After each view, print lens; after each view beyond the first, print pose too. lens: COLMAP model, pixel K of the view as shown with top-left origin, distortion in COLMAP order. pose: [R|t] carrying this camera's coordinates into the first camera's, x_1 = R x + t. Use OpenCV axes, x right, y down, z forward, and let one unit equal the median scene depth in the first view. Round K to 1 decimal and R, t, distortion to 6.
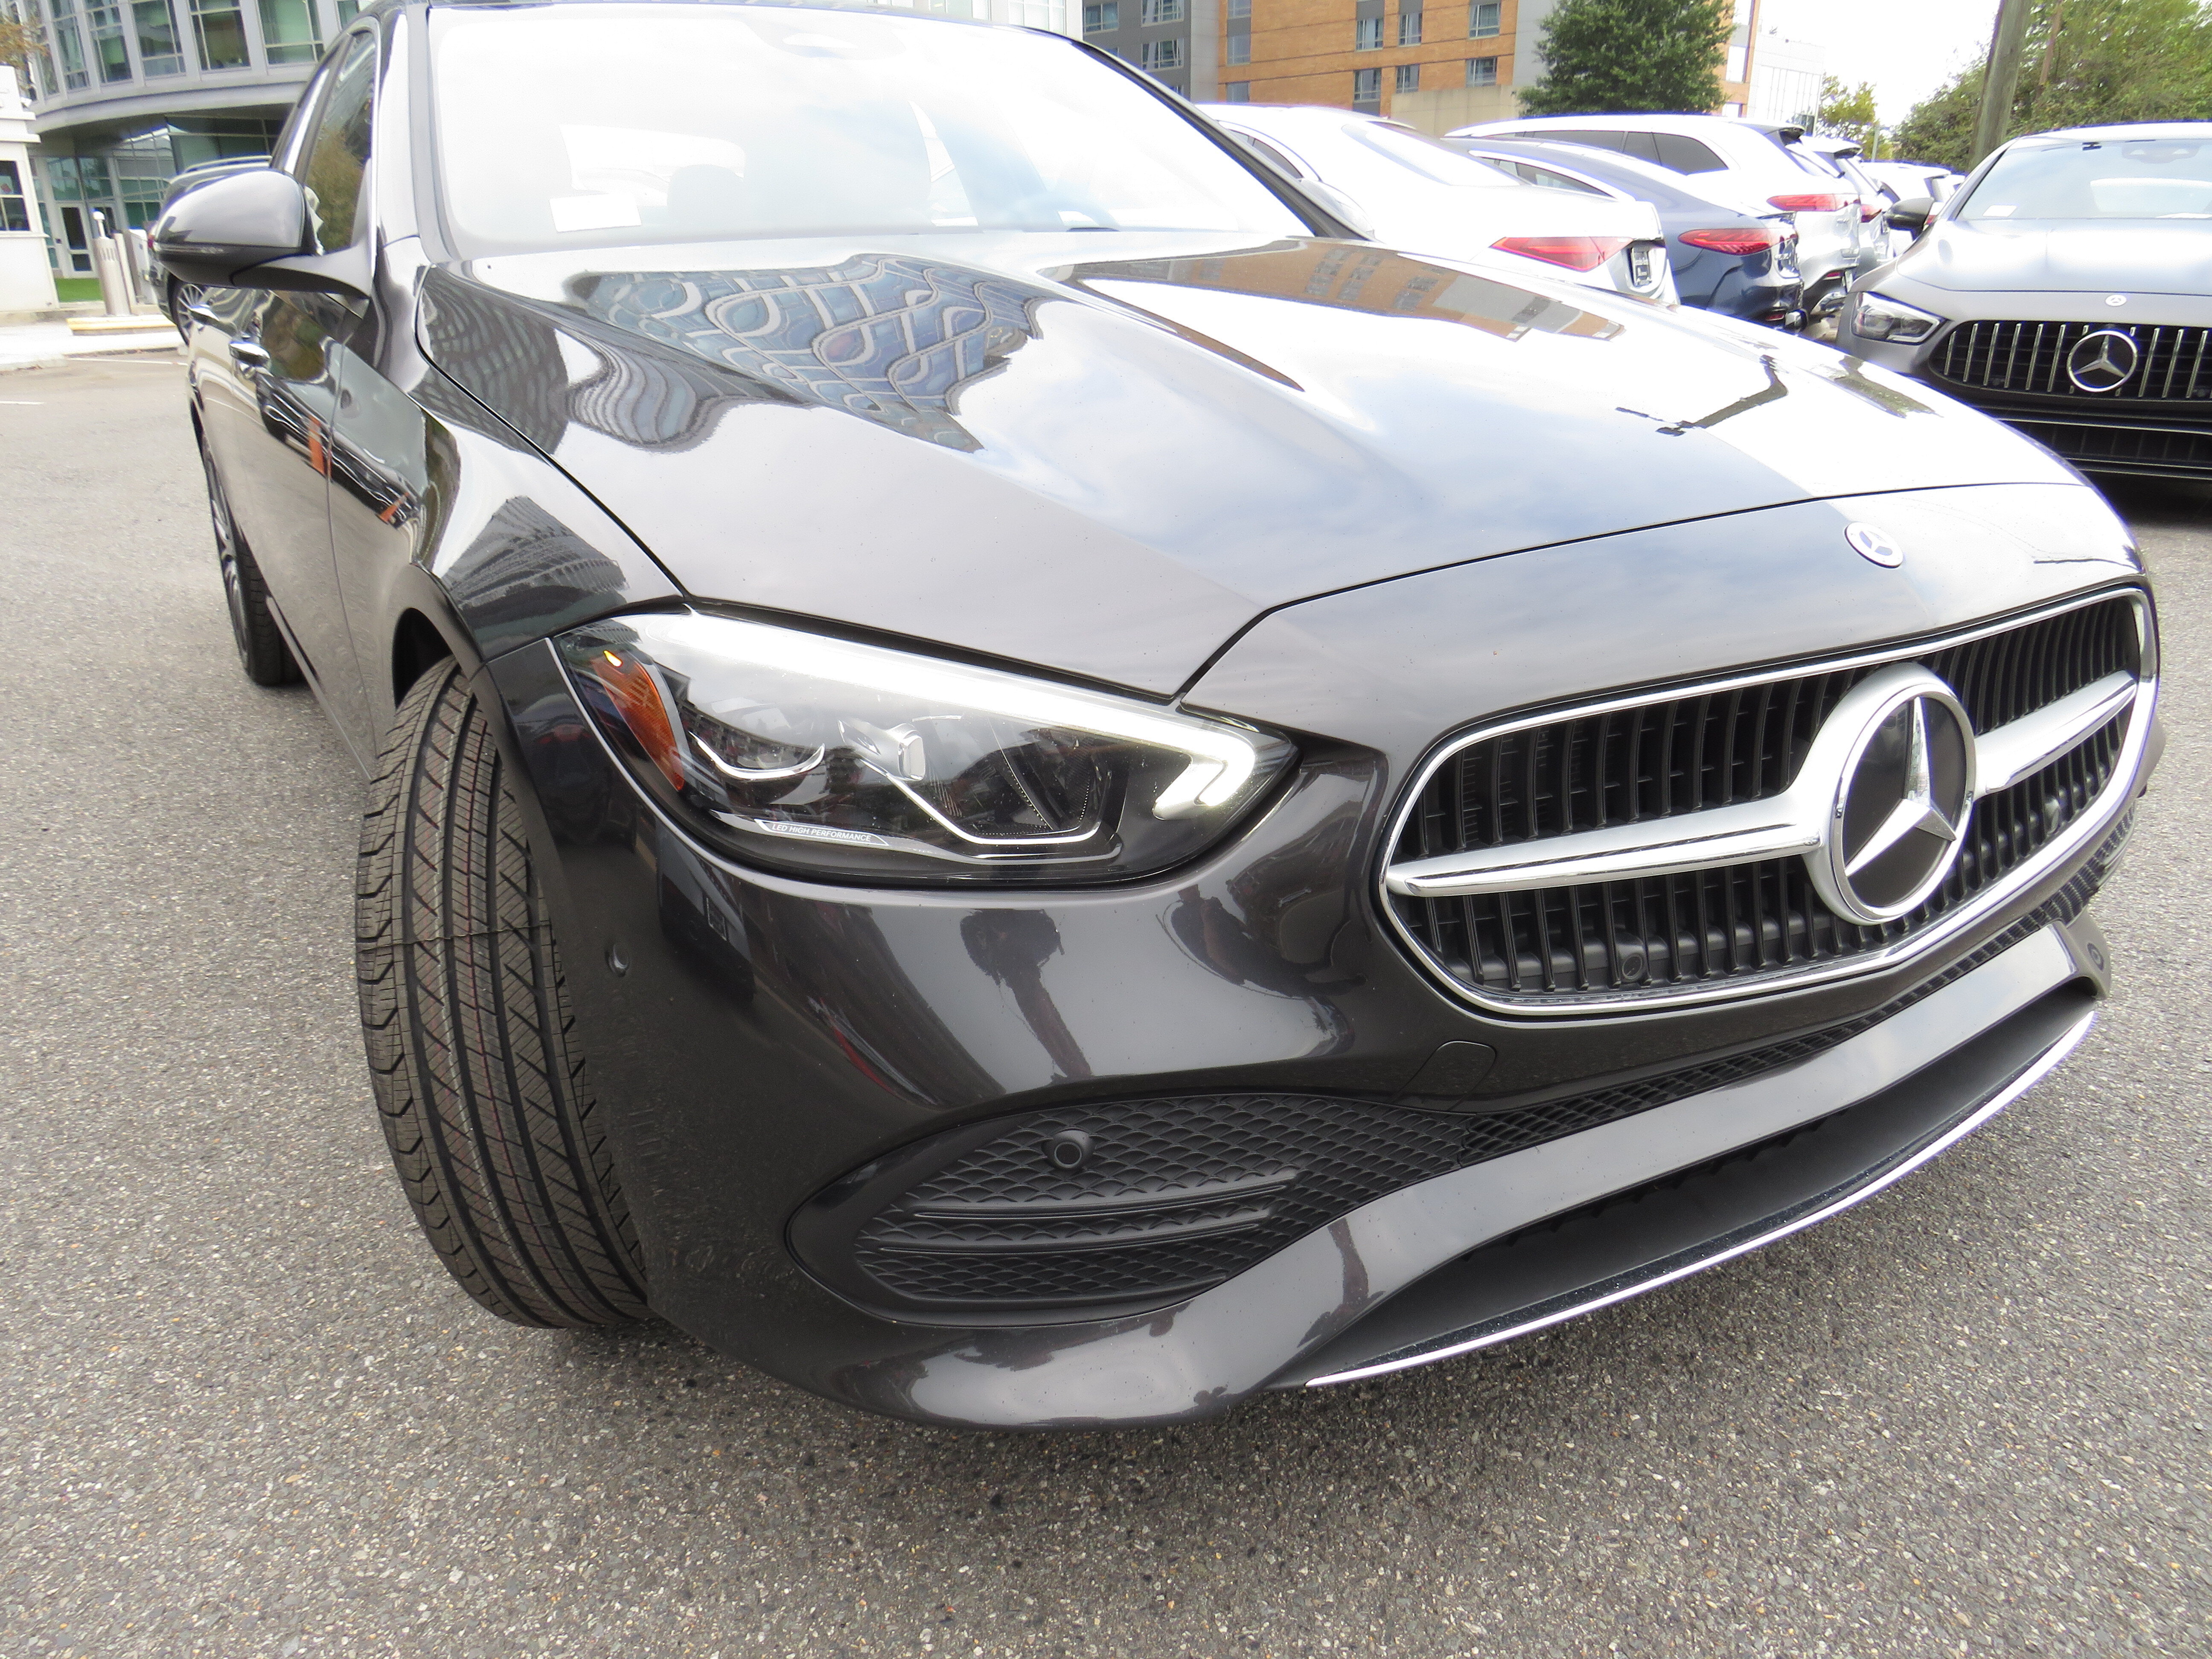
lens RADIAL K [[1695.5, 0, 1106.0], [0, 1695.5, 829.5], [0, 0, 1]] dist [-0.049604, 0.051195]
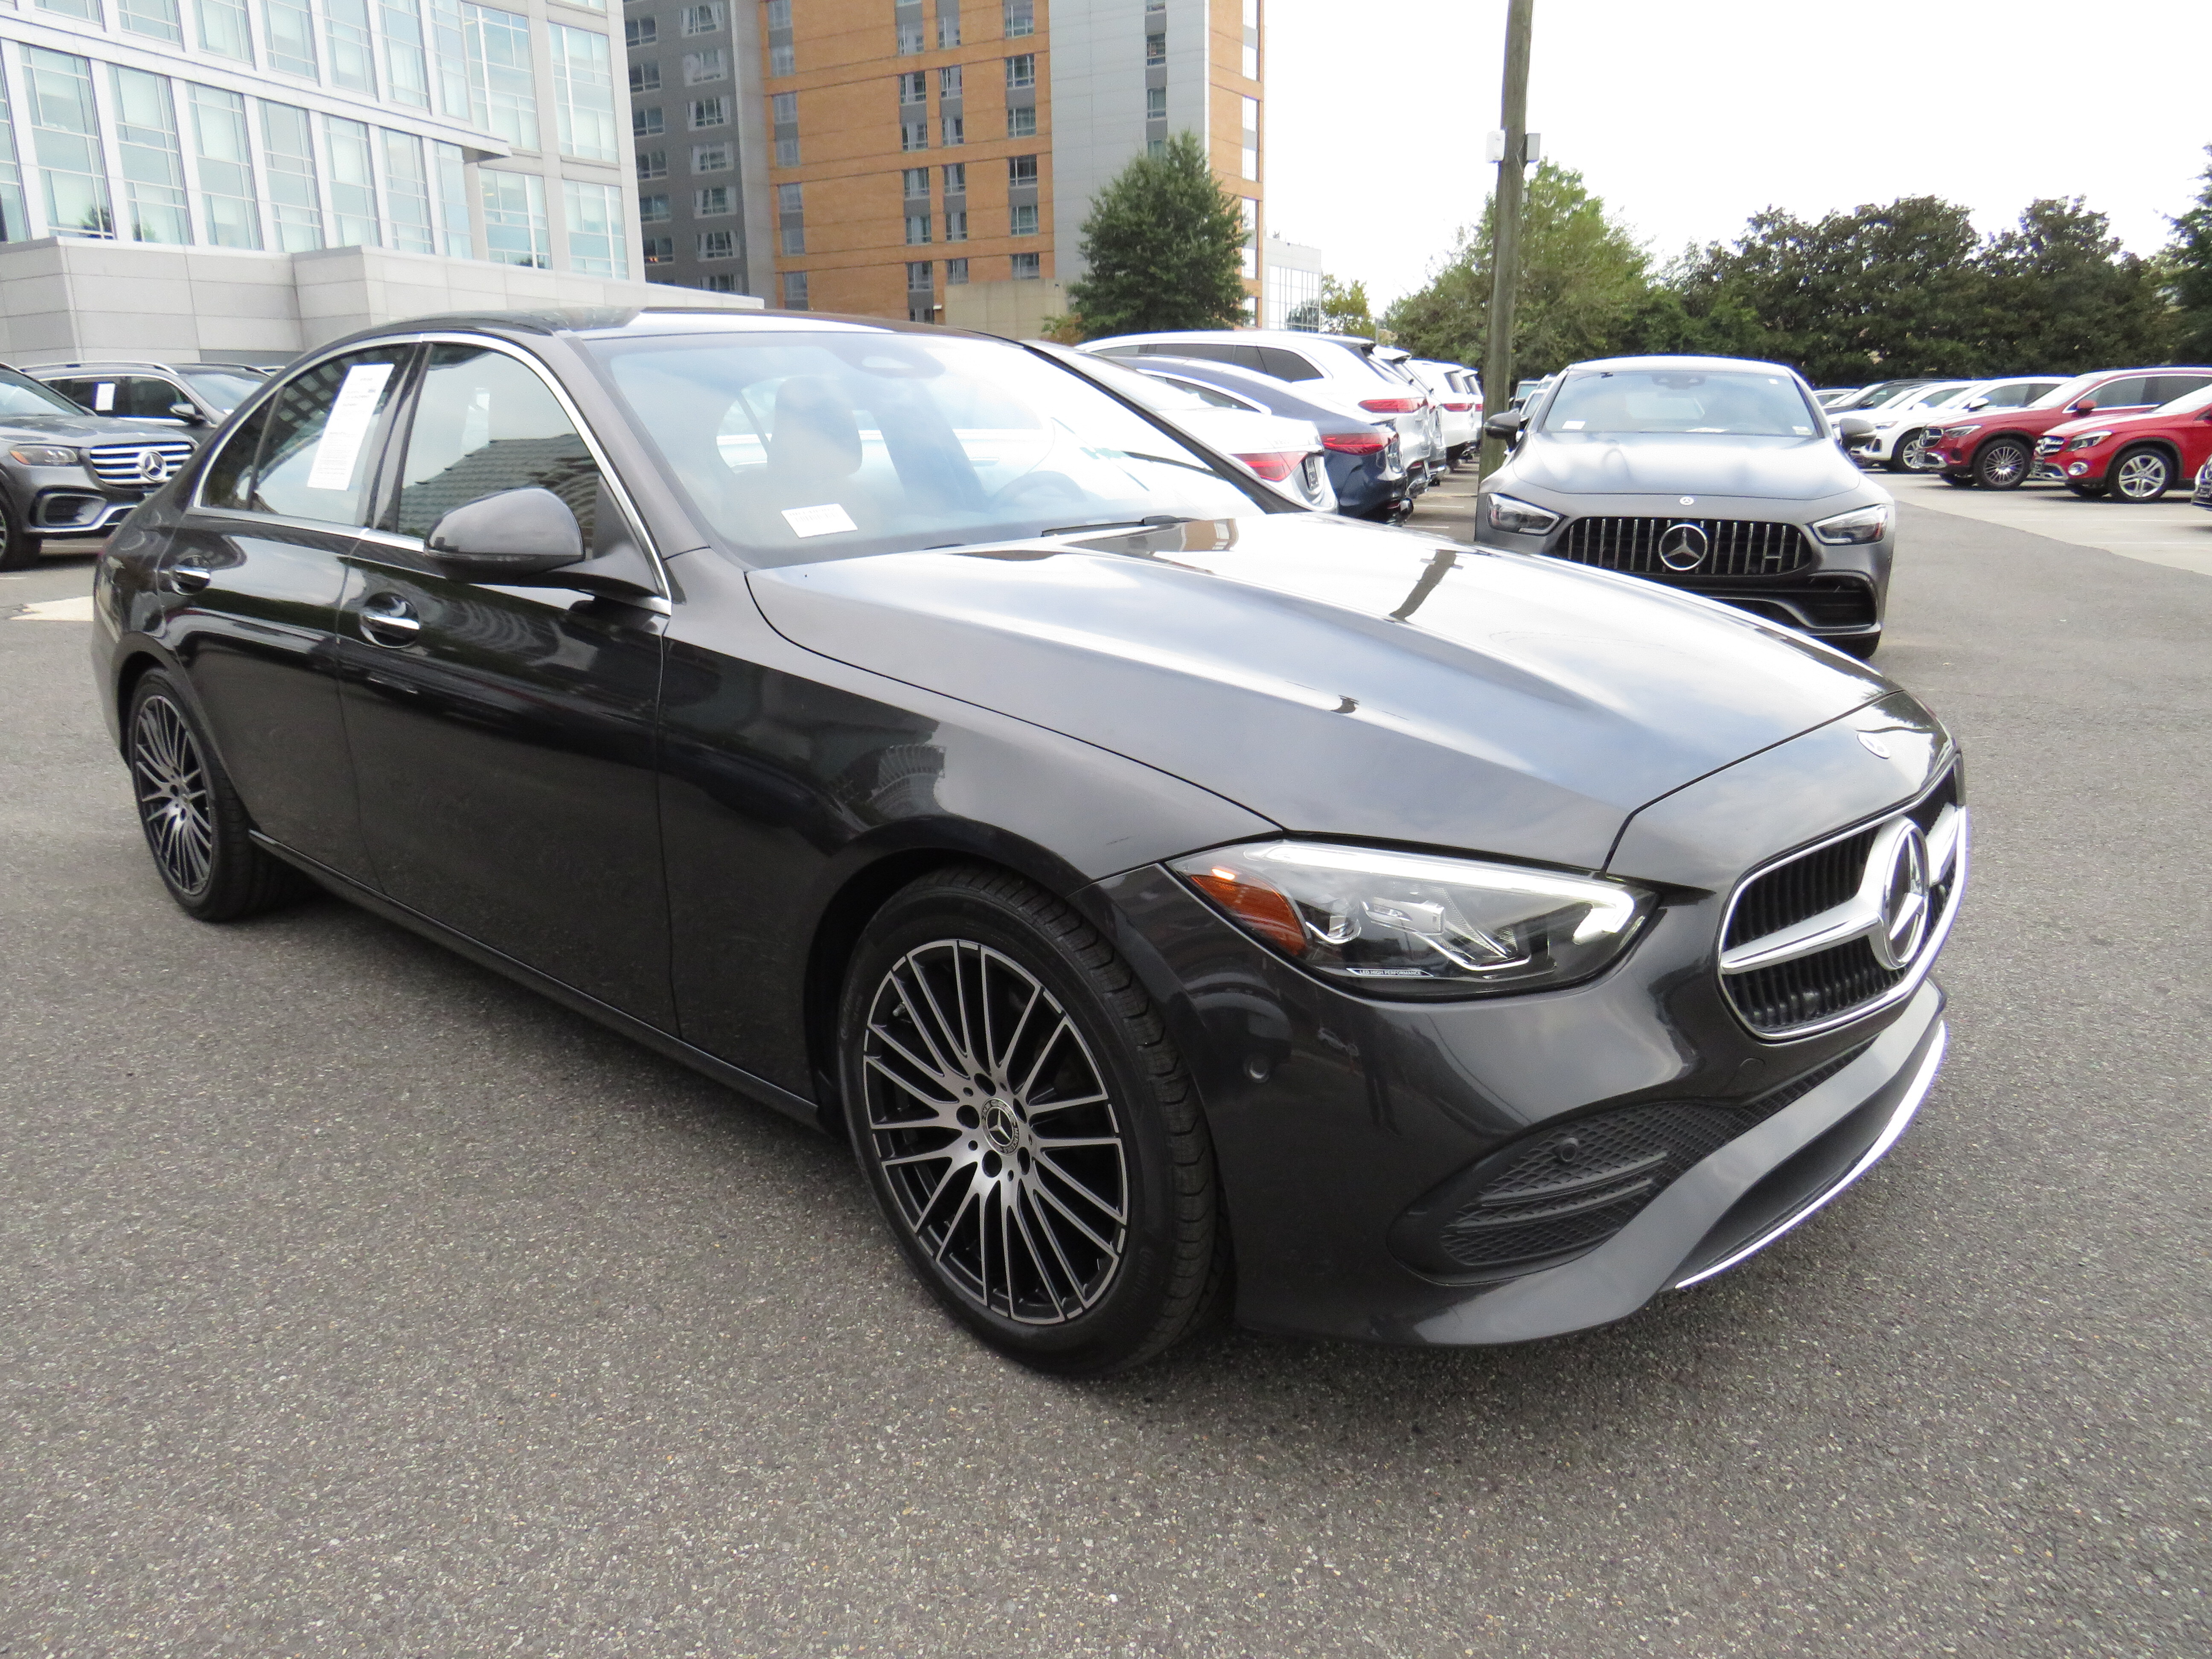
lens RADIAL K [[1695.5, 0, 1106.0], [0, 1695.5, 829.5], [0, 0, 1]] dist [-0.049604, 0.051195]
pose [[0.960919, -0.073047, 0.267019, -0.113145], [0.096588, 0.992411, -0.076101, -0.004913], [-0.259434, 0.098917, 0.960682, -0.063030]]
